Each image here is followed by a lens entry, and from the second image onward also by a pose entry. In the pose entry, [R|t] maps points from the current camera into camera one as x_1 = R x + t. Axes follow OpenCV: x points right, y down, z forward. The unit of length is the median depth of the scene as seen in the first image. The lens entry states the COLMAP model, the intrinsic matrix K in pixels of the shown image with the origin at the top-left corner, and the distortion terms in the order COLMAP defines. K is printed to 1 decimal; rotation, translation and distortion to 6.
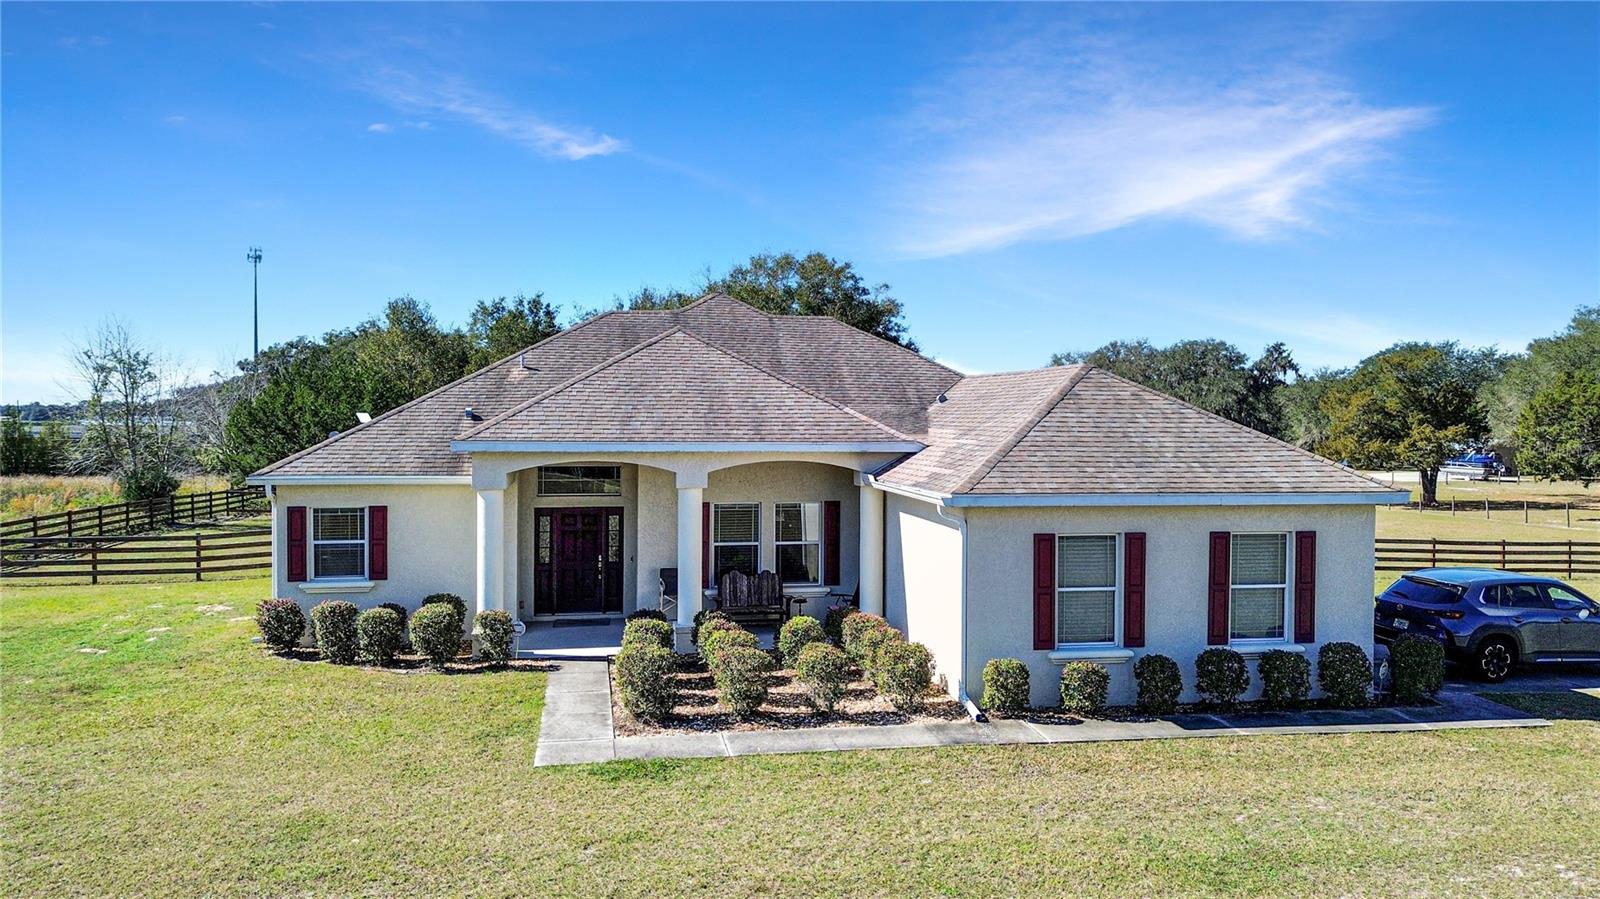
lens RADIAL K [[1132.7, 0, 800.0], [0, 1132.7, 449.5], [0, 0, 1]] dist [0.050898, -0.054084]
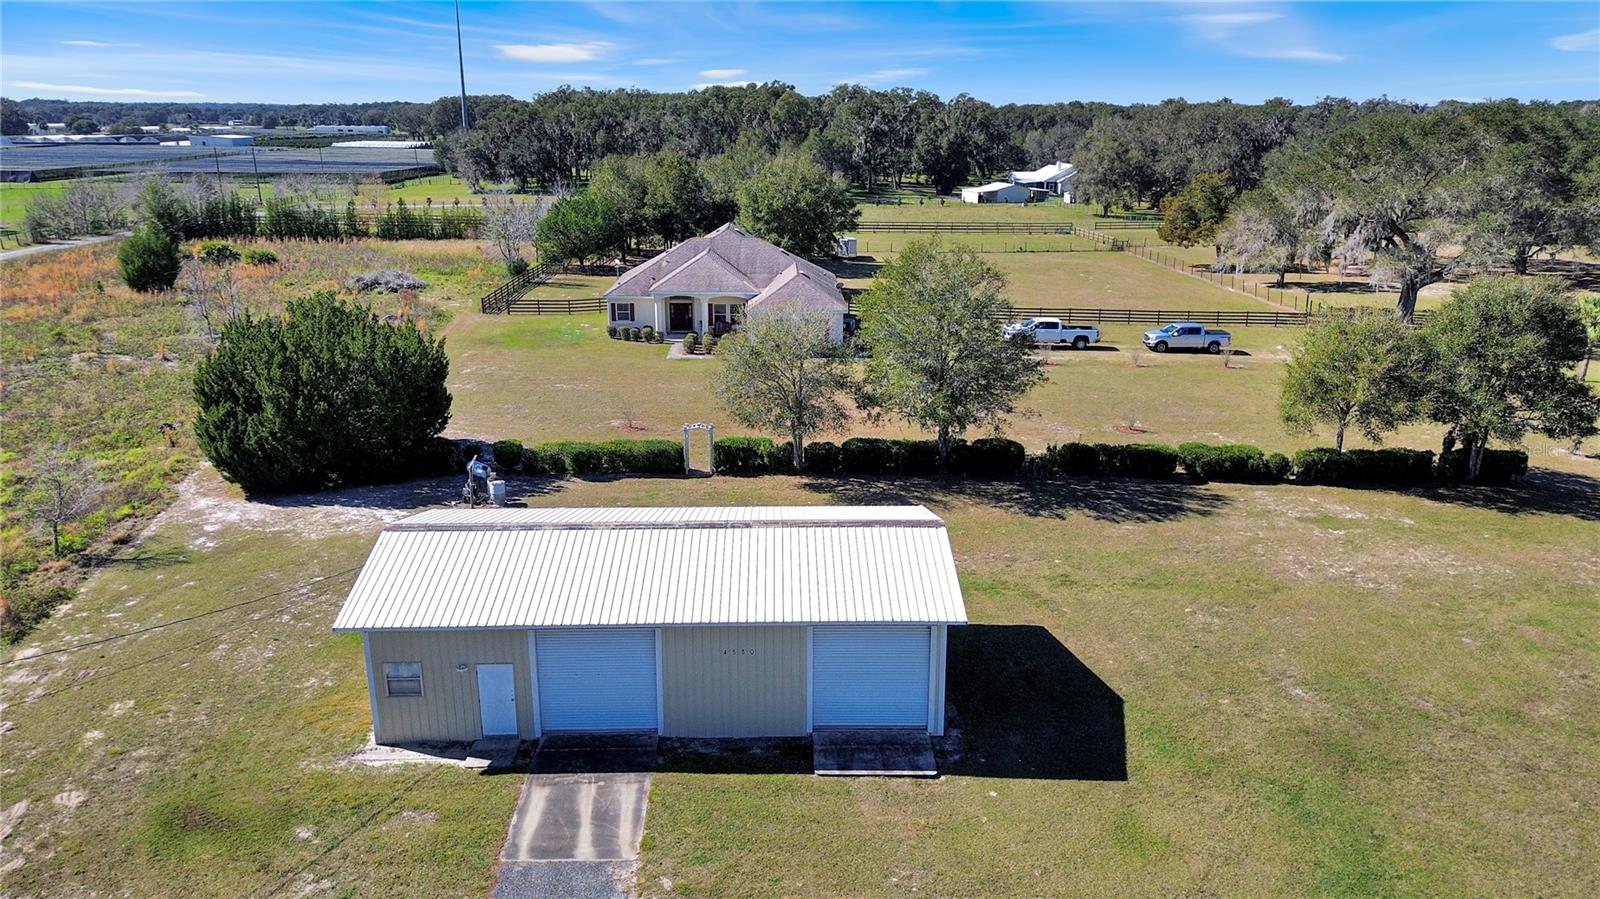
lens RADIAL K [[1122.9, 0, 800.0], [0, 1122.9, 449.5], [0, 0, 1]] dist [0.096788, -0.154141]
pose [[0.988625, 0.040298, -0.144904, 1.024202], [-0.001426, 0.965906, 0.258888, -0.602417], [0.150396, -0.255737, 0.954976, -3.567323]]
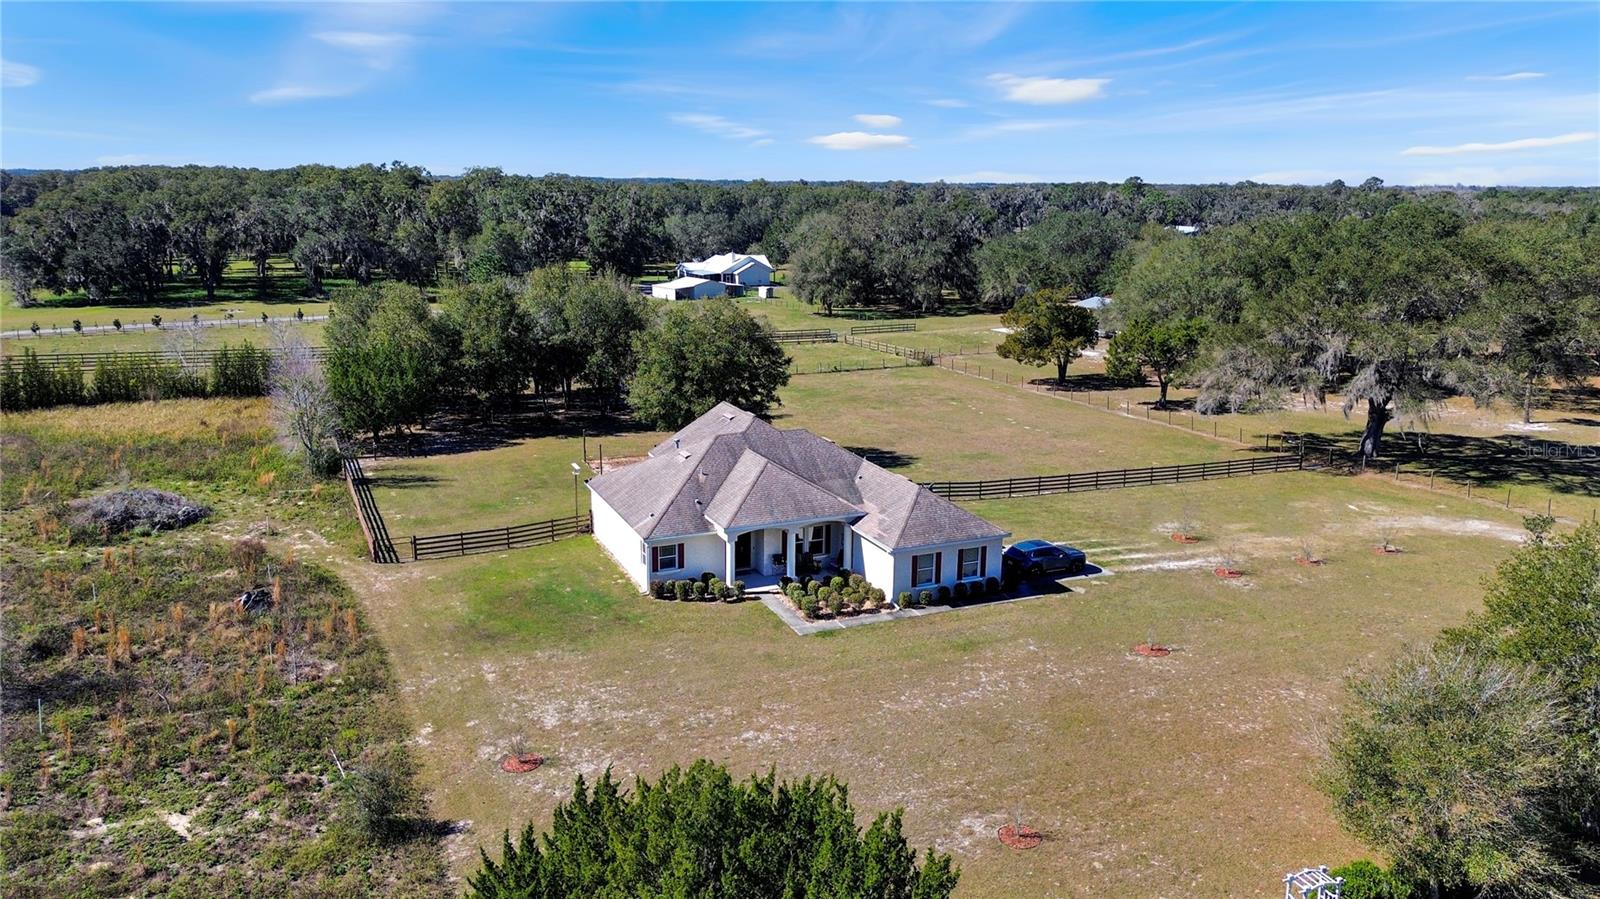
lens RADIAL K [[1122.9, 0, 800.0], [0, 1122.9, 449.5], [0, 0, 1]] dist [0.096788, -0.154141]
pose [[0.969236, -0.052670, 0.240430, -0.904963], [0.002623, 0.978990, 0.203892, -0.913392], [-0.246117, -0.196989, 0.949011, -2.050723]]
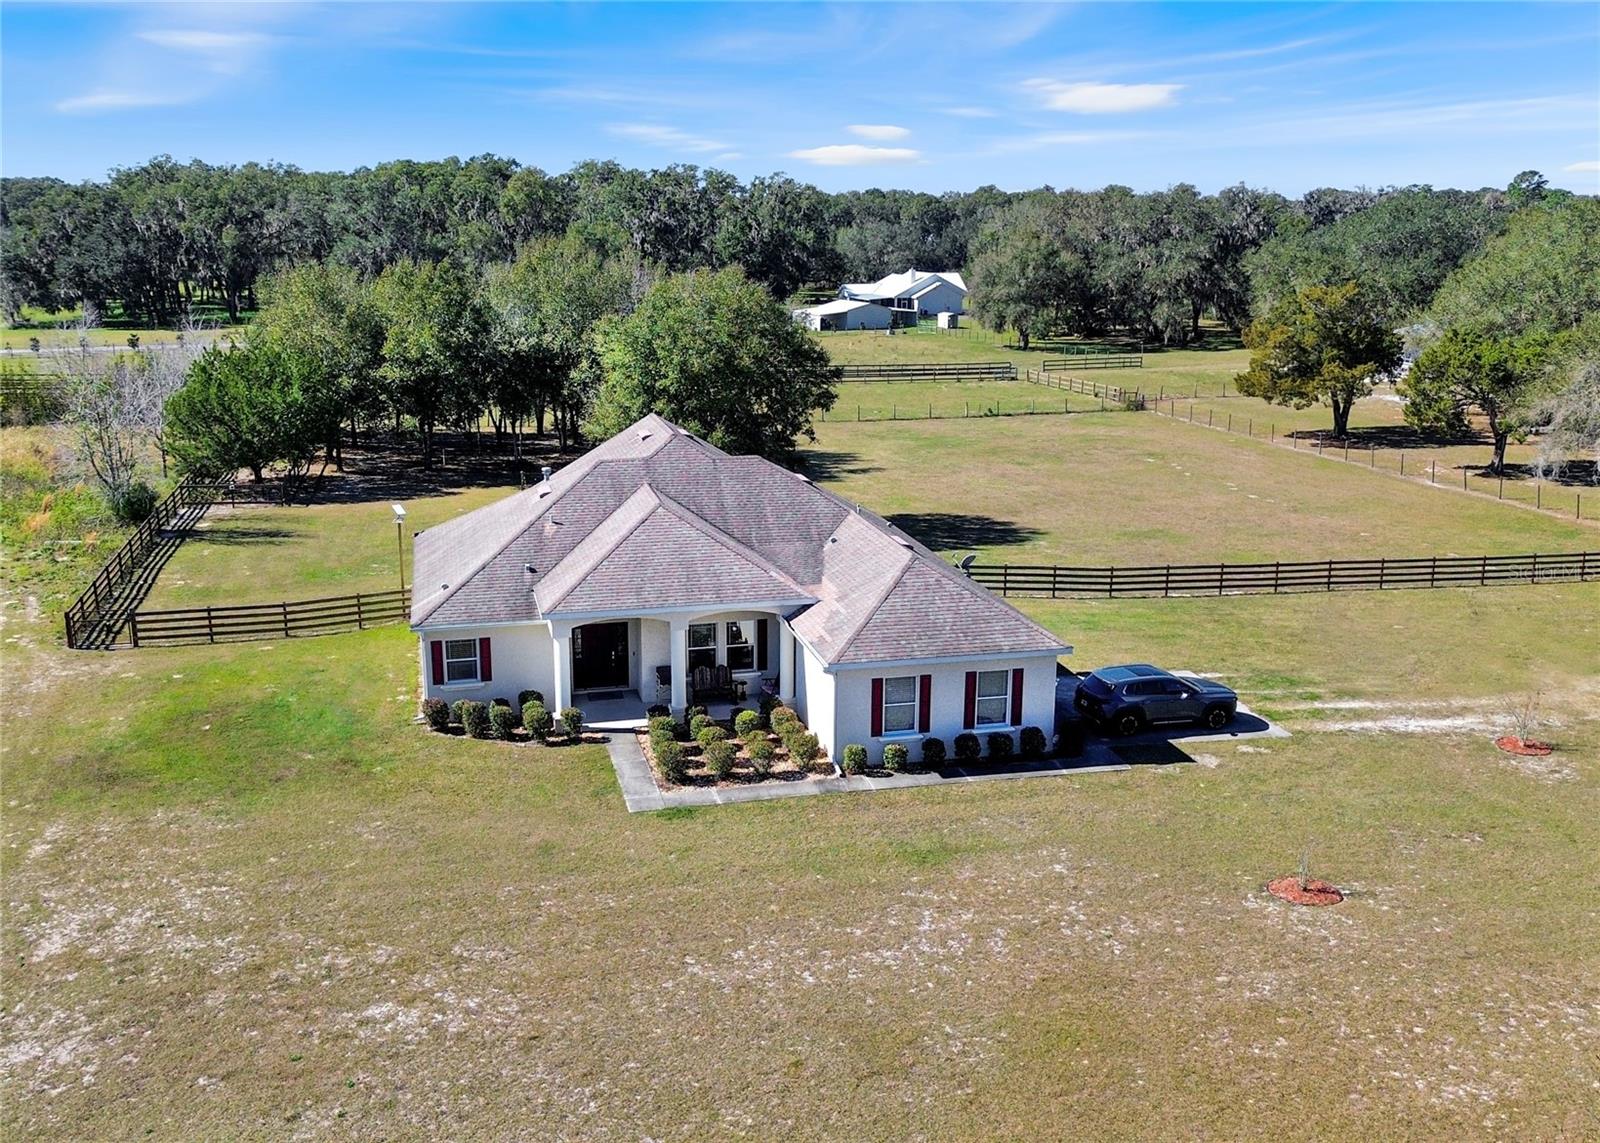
lens RADIAL K [[1442.5, 0, 776.5], [0, 1442.5, 572.7], [0, 0, 1]] dist [0.051309, -0.029387]
pose [[0.998441, -0.018290, 0.052726, -0.073368], [0.006330, 0.975790, 0.218618, -0.597712], [-0.055448, -0.217944, 0.974385, -1.241041]]
